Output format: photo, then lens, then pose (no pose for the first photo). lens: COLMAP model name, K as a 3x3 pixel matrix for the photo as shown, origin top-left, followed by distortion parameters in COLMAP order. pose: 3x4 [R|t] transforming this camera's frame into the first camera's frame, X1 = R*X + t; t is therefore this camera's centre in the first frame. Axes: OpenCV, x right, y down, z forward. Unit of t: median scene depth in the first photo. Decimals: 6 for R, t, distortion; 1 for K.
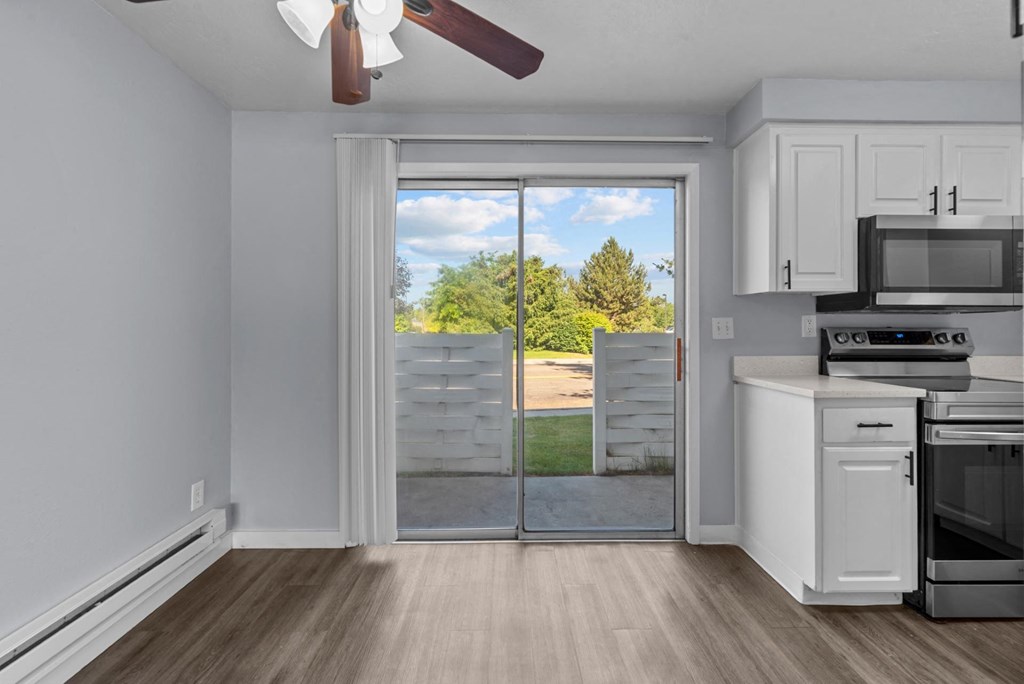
lens RADIAL K [[447.9, 0, 510.7], [0, 447.9, 329.8], [0, 0, 1]] dist [-0.001504, -0.000662]
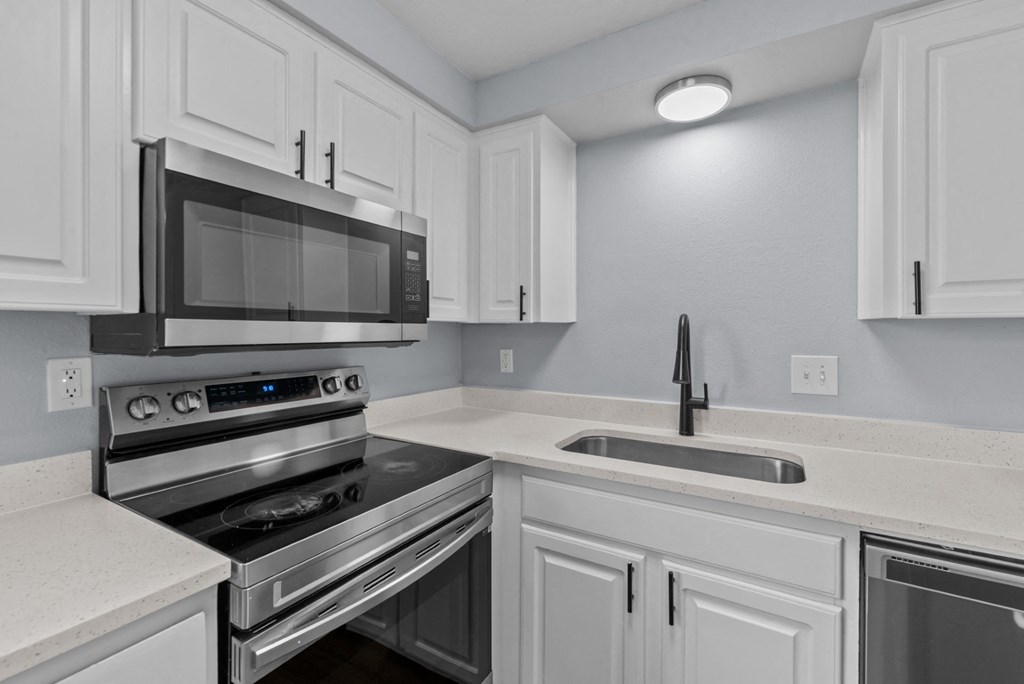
lens RADIAL K [[447.9, 0, 510.7], [0, 447.9, 329.8], [0, 0, 1]] dist [-0.001504, -0.000662]
pose [[0.531179, -0.000982, 0.847259, 0.549713], [0.000609, 1.000000, 0.000777, -0.063046], [-0.847260, 0.000103, 0.531179, 0.428161]]
